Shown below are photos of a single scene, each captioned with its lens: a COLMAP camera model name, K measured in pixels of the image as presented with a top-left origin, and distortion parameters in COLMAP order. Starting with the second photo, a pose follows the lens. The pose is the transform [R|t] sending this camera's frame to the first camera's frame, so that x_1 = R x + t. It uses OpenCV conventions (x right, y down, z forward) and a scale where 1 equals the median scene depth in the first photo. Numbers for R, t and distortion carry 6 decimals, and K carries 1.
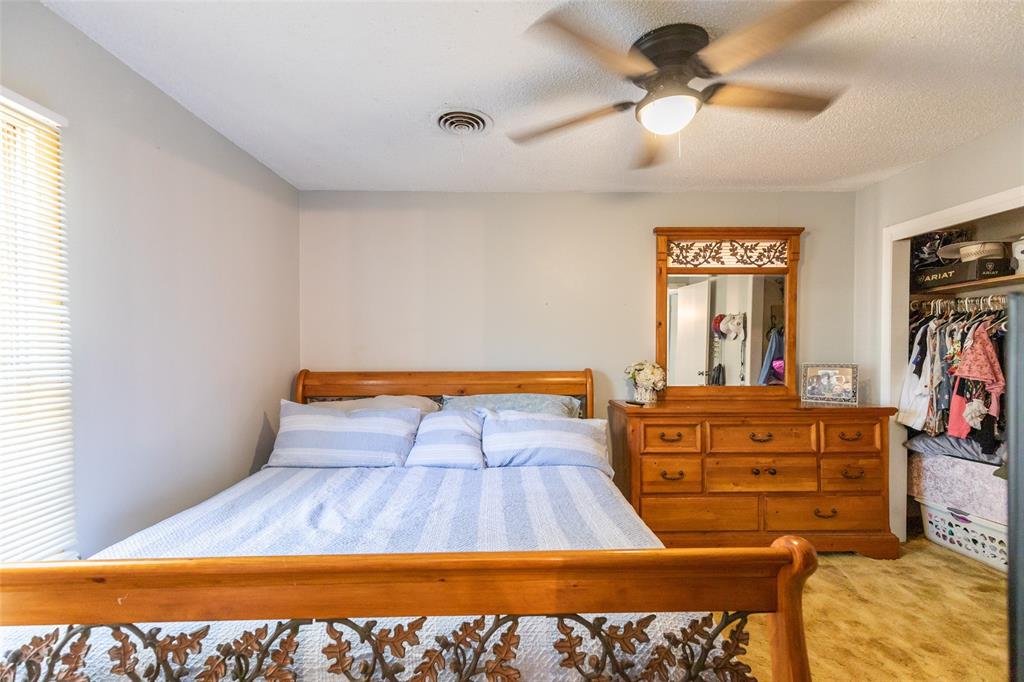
lens RADIAL K [[457.4, 0, 510.2], [0, 457.4, 346.9], [0, 0, 1]] dist [0.004421, -0.000488]
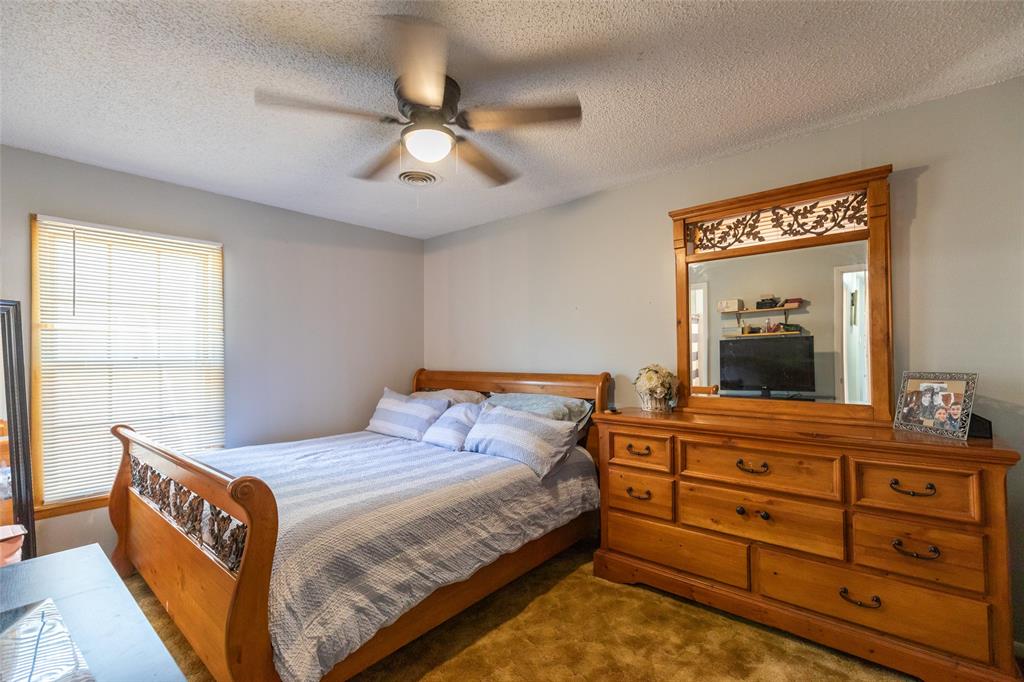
lens RADIAL K [[457.4, 0, 515.0], [0, 457.4, 343.9], [0, 0, 1]] dist [0.004421, -0.000488]
pose [[0.746279, -0.018535, -0.665376, 0.757504], [0.003624, 0.999711, -0.023784, 0.011539], [0.665624, 0.015339, 0.746130, 0.172178]]
